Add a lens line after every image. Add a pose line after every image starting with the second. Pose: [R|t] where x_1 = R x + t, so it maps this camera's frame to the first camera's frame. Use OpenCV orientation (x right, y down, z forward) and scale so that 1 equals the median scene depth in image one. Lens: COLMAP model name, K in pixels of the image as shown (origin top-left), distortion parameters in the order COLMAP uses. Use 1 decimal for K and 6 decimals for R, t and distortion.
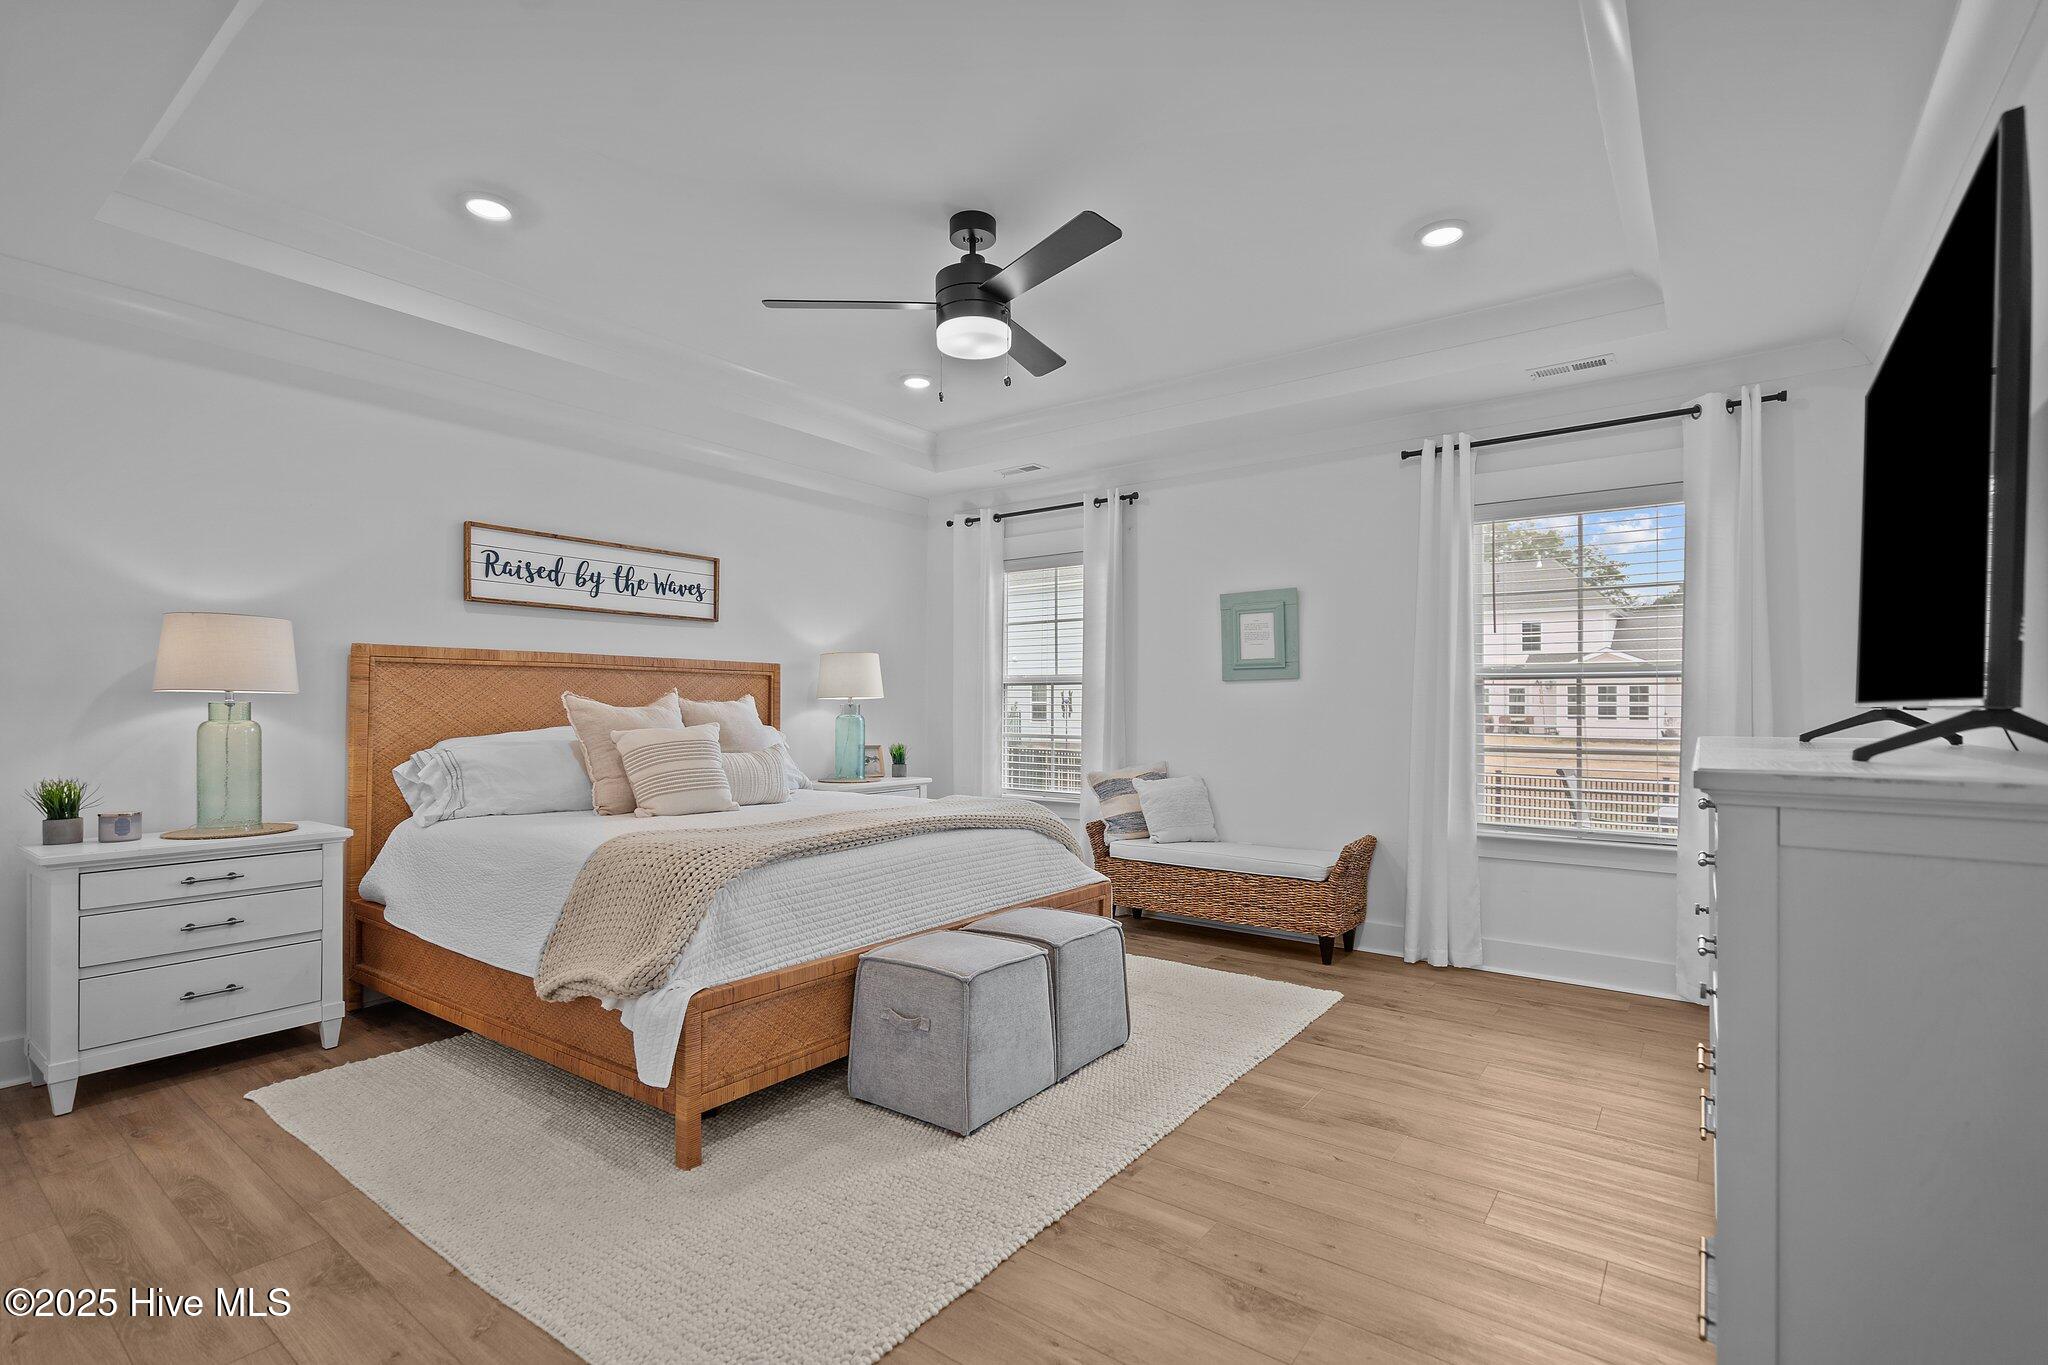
lens RADIAL K [[943.8, 0, 1026.7], [0, 943.8, 704.8], [0, 0, 1]] dist [-0.002724, 0.000019]
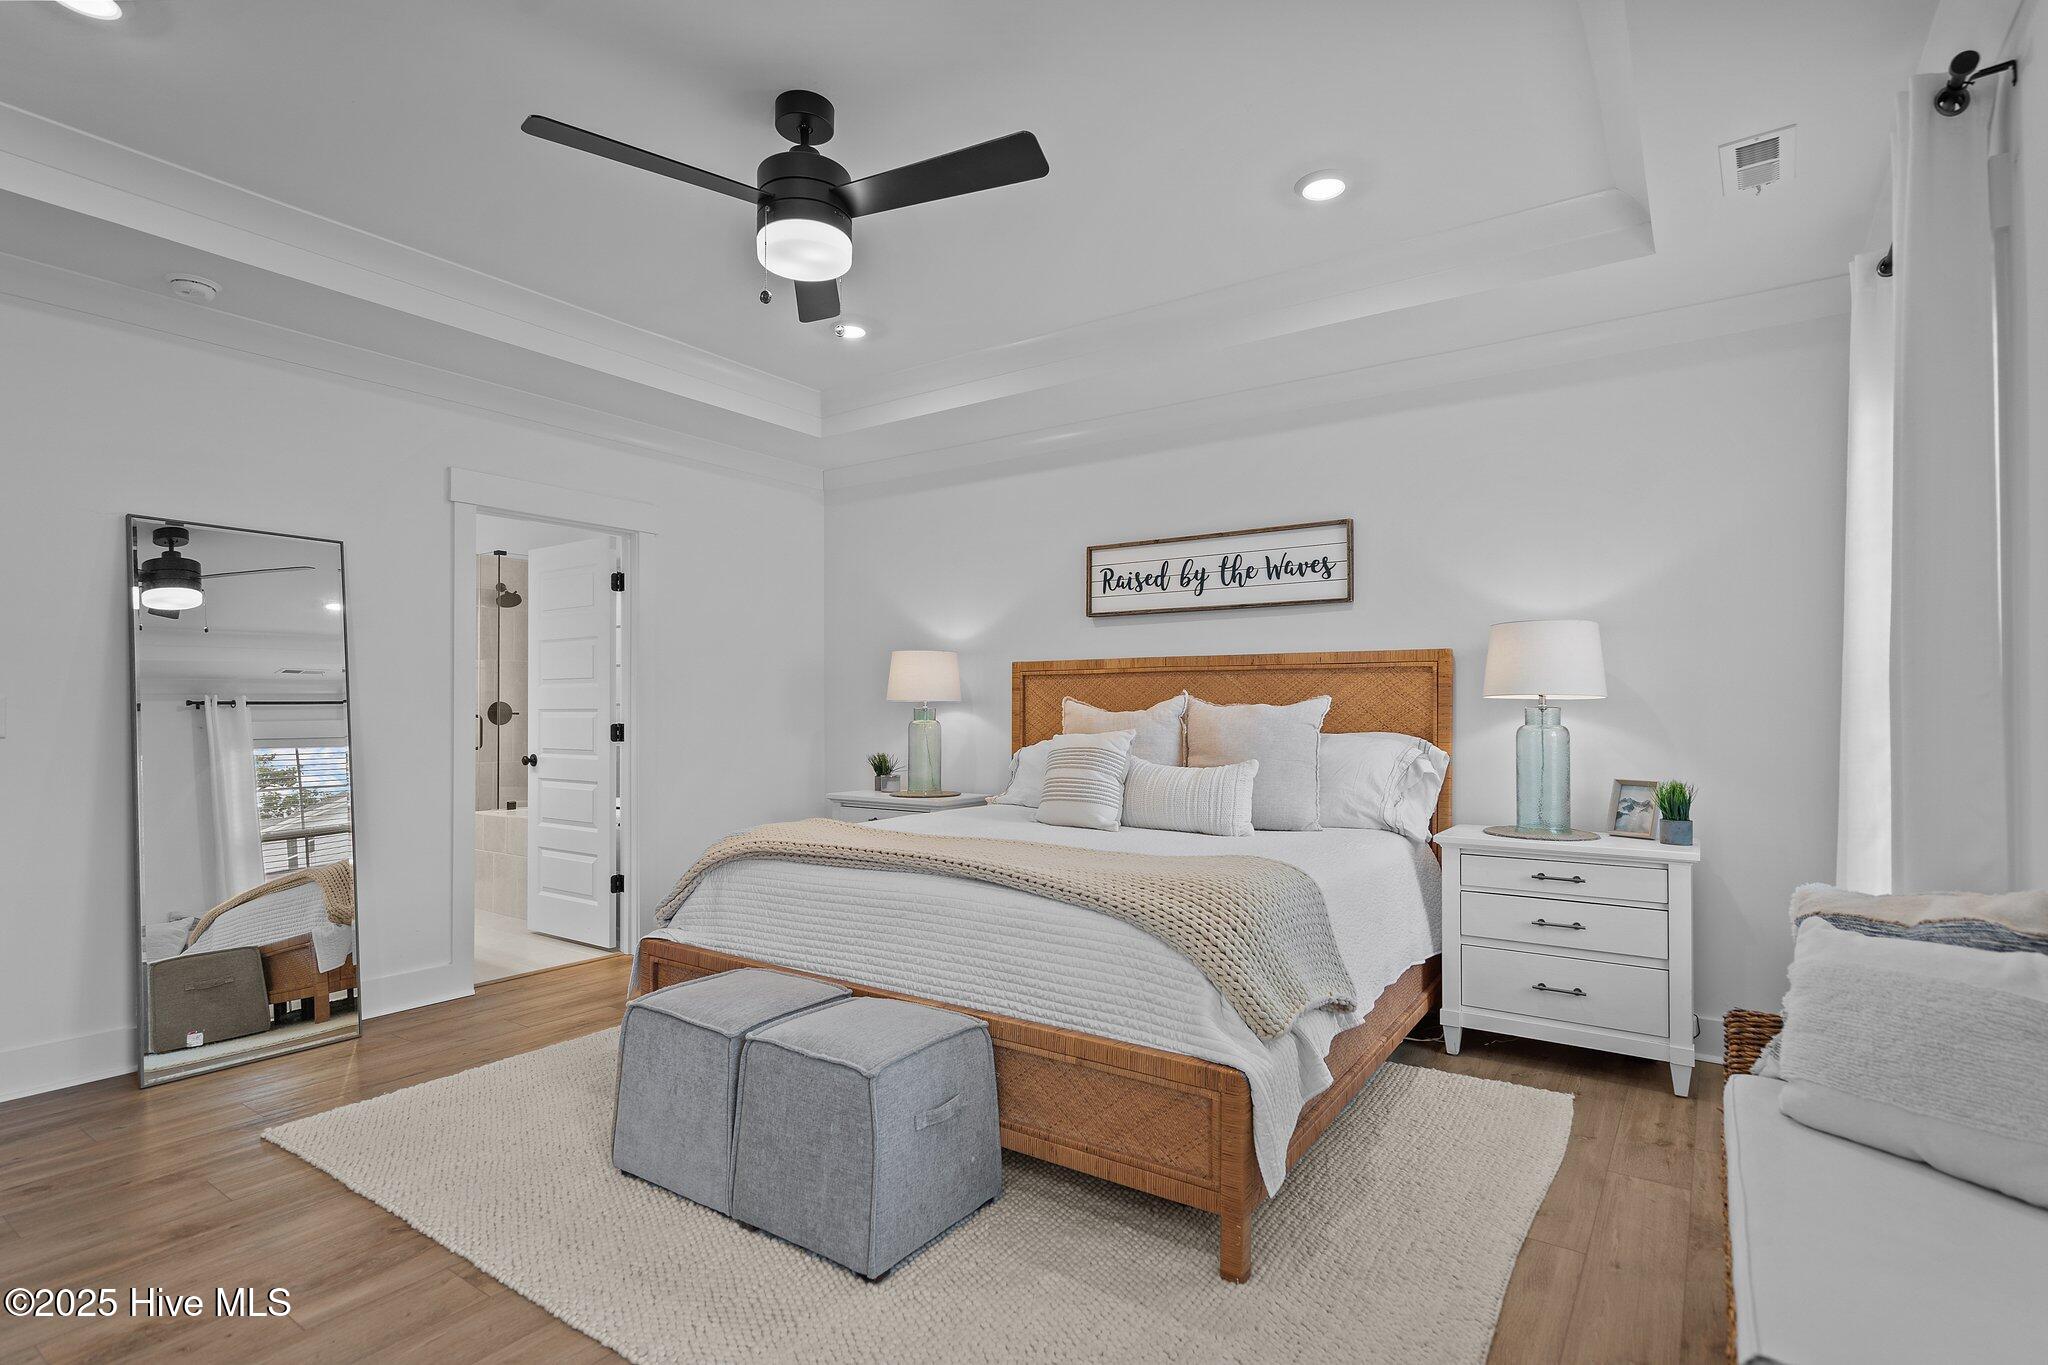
lens RADIAL K [[1060.6, 0, 1029.8], [0, 1060.6, 673.9], [0, 0, 1]] dist [-0.003163, -0.000511]
pose [[-0.001150, -0.034970, -0.999388, 0.591038], [0.000650, 0.999388, -0.034971, 0.001016], [0.999999, -0.000690, -0.001127, 0.824241]]
